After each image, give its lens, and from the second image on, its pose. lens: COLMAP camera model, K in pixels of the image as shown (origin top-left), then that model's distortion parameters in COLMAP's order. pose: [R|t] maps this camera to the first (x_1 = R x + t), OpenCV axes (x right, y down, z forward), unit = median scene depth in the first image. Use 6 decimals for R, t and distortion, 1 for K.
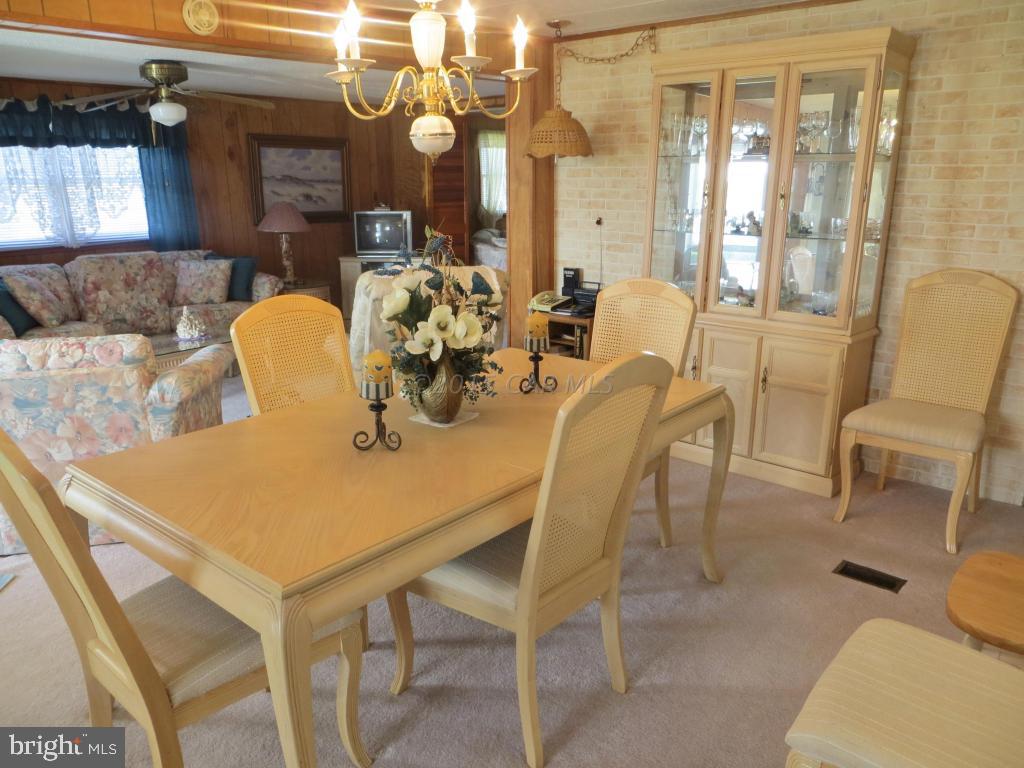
lens RADIAL K [[772.9, 0, 512.0], [0, 772.9, 384.0], [0, 0, 1]] dist [-0.020319, 0.012598]
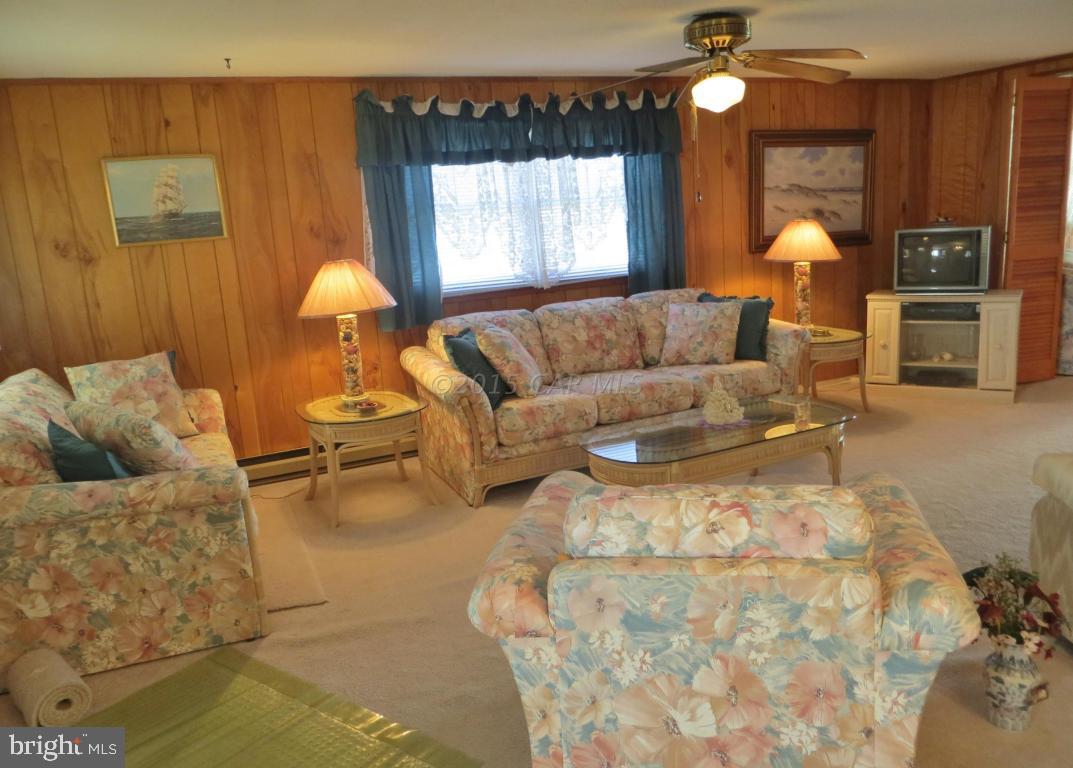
lens RADIAL K [[847.7, 0, 536.5], [0, 847.7, 384.0], [0, 0, 1]] dist [-0.013196, 0.003764]
pose [[0.914900, 0.035257, -0.402139, -0.302875], [-0.052600, 0.998098, -0.032163, -0.069458], [0.400240, 0.050579, 0.915014, 0.287180]]
